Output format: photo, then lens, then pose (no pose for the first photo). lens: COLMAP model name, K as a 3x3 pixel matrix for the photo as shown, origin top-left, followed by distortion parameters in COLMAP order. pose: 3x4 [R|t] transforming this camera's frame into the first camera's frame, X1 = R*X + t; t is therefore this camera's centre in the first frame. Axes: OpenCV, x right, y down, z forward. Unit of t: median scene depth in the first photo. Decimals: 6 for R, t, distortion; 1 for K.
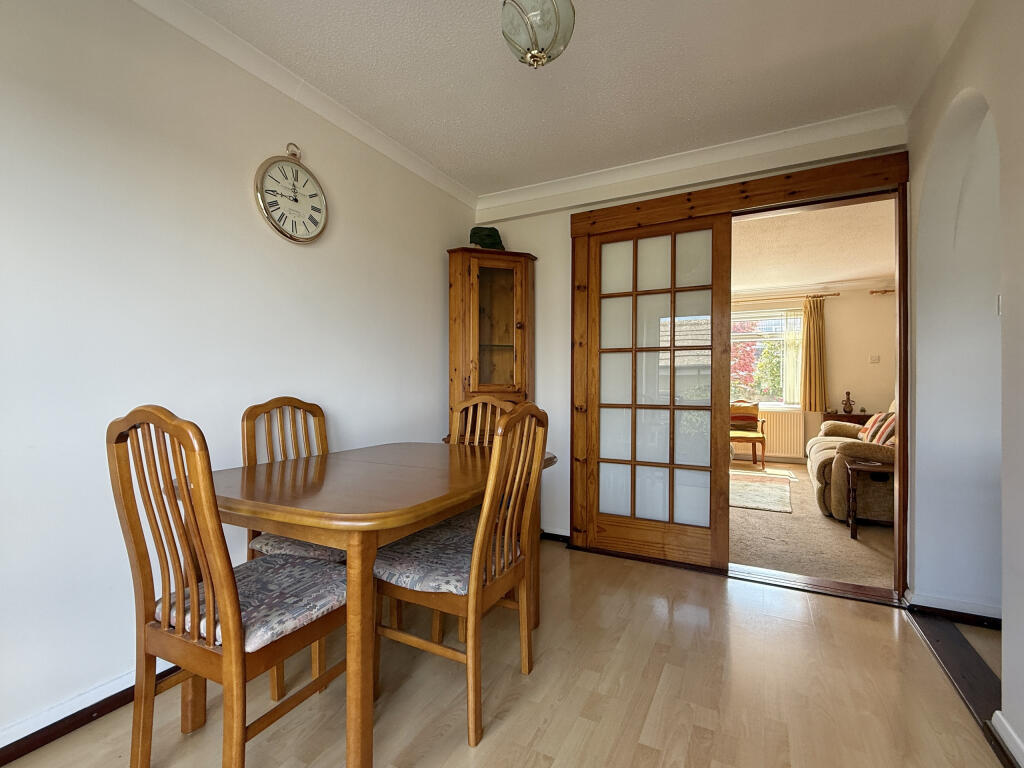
lens RADIAL K [[477.0, 0, 514.3], [0, 477.0, 383.7], [0, 0, 1]] dist [-0.000065, -0.000038]
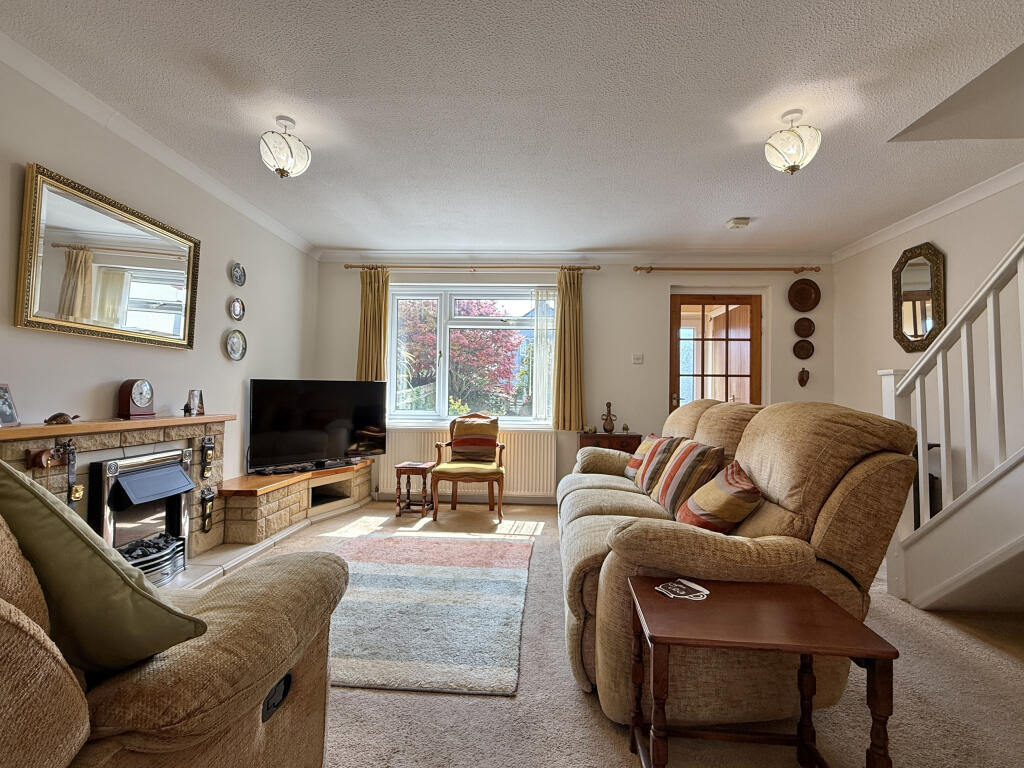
lens RADIAL K [[477.0, 0, 511.3], [0, 477.0, 378.0], [0, 0, 1]] dist [-0.000065, -0.000038]
pose [[0.906230, 0.026012, 0.421984, 0.272954], [-0.013077, 0.999353, -0.033519, 0.006357], [-0.422583, 0.024858, 0.905983, 0.427164]]
